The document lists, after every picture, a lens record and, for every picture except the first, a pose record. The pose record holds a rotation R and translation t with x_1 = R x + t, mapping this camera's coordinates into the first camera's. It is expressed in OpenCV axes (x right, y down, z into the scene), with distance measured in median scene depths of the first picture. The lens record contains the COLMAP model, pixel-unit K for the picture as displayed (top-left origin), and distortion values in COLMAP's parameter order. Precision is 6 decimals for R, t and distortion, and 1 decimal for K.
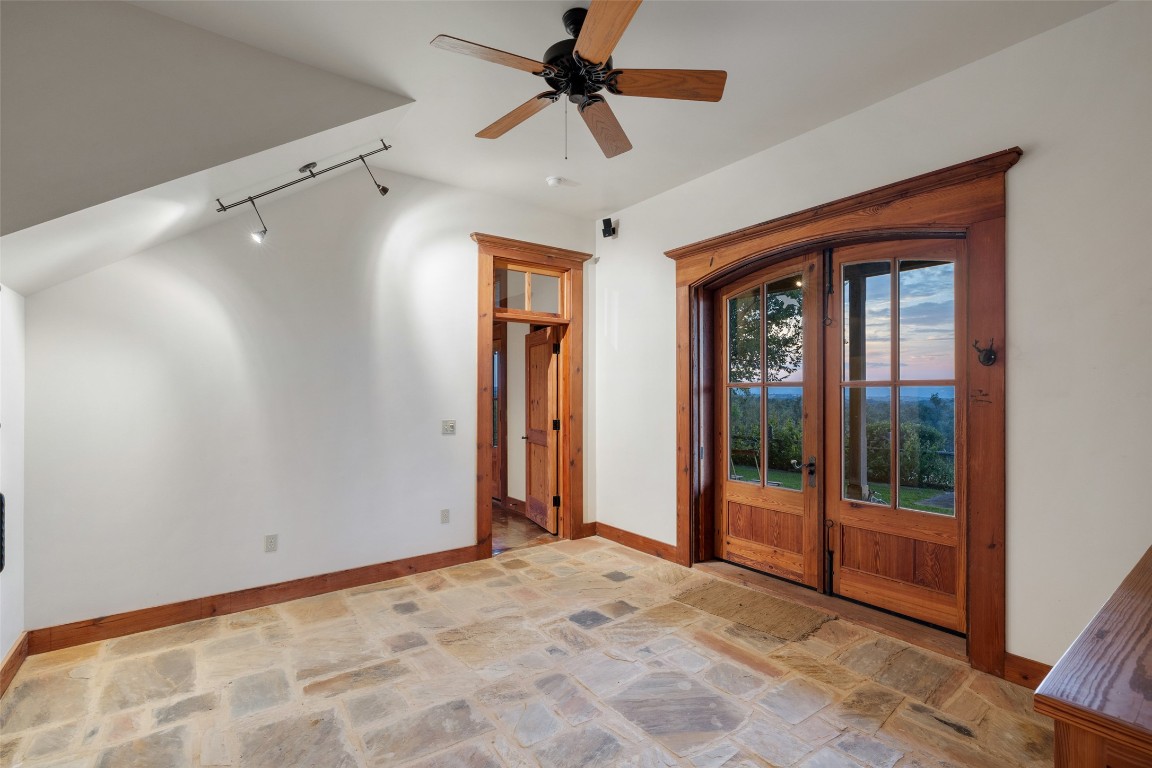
lens RADIAL K [[533.1, 0, 576.0], [0, 533.1, 384.0], [0, 0, 1]] dist [0.000058, -0.000001]
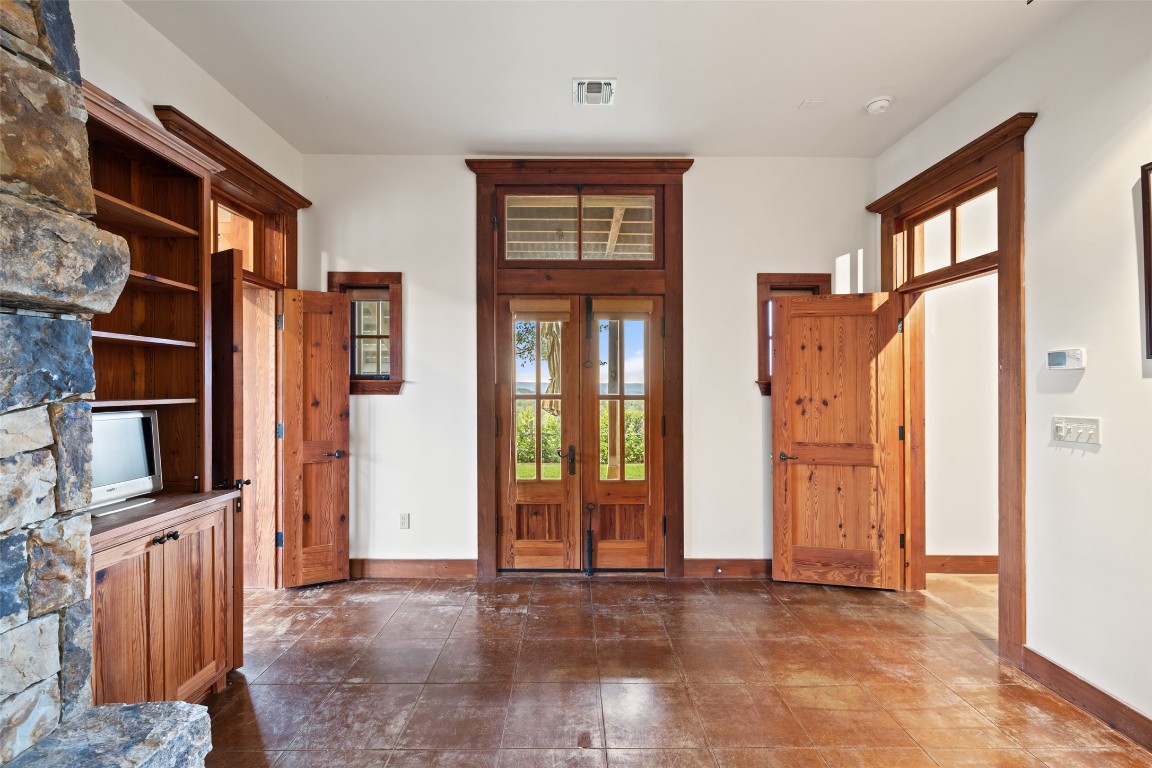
lens RADIAL K [[492.0, 0, 576.0], [0, 492.0, 384.0], [0, 0, 1]] dist [0.000671, 0.000060]
pose [[0.593239, 0.003161, 0.805020, -0.793515], [-0.011159, 0.999929, 0.004297, 0.013095], [-0.804949, -0.011532, 0.593232, 0.935692]]
